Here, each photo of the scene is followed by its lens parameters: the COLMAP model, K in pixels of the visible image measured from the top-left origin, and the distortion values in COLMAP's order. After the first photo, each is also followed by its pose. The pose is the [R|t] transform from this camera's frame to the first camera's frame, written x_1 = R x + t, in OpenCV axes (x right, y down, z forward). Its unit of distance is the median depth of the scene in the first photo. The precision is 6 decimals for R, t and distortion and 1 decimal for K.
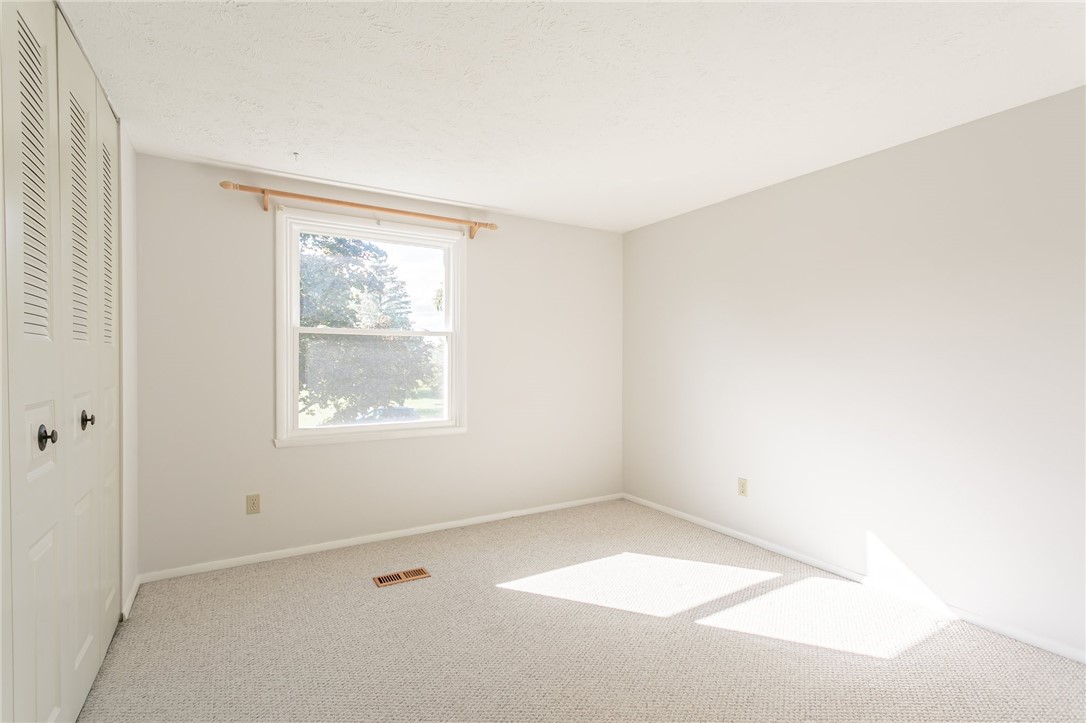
lens RADIAL K [[513.7, 0, 544.3], [0, 513.7, 358.1], [0, 0, 1]] dist [0.003222, 0.001036]
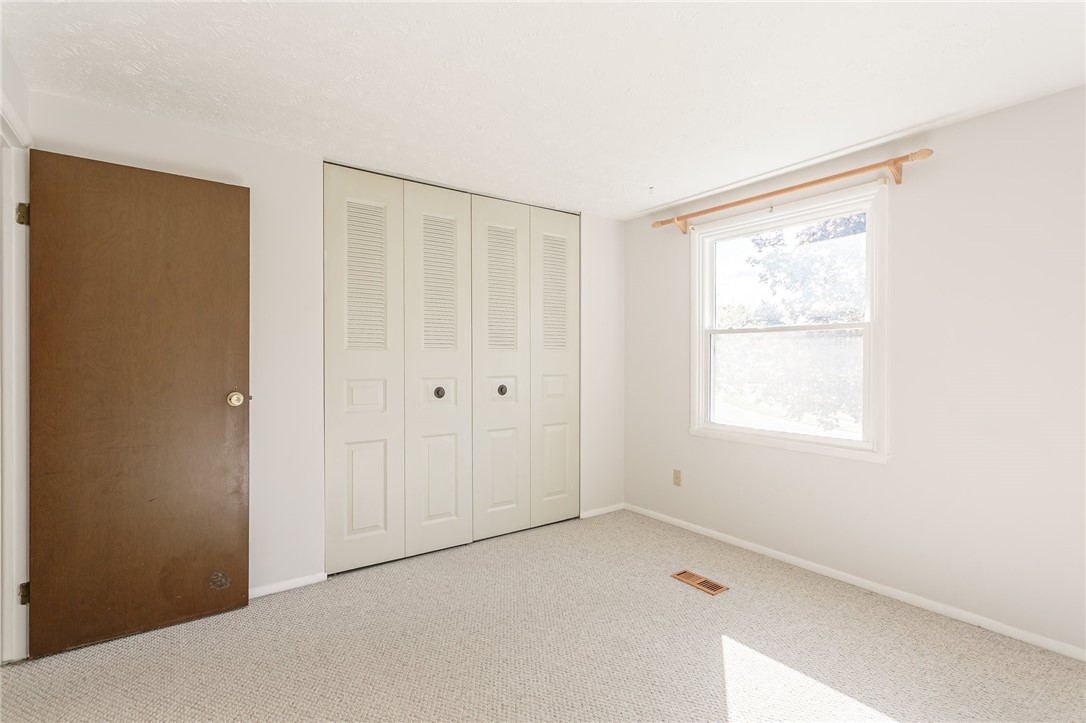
lens RADIAL K [[513.7, 0, 540.4], [0, 513.7, 362.2], [0, 0, 1]] dist [0.003222, 0.001036]
pose [[0.085916, 0.007389, -0.996275, 0.593172], [0.002924, 0.999966, 0.007669, -0.000755], [0.996298, -0.003572, 0.085891, 0.546724]]
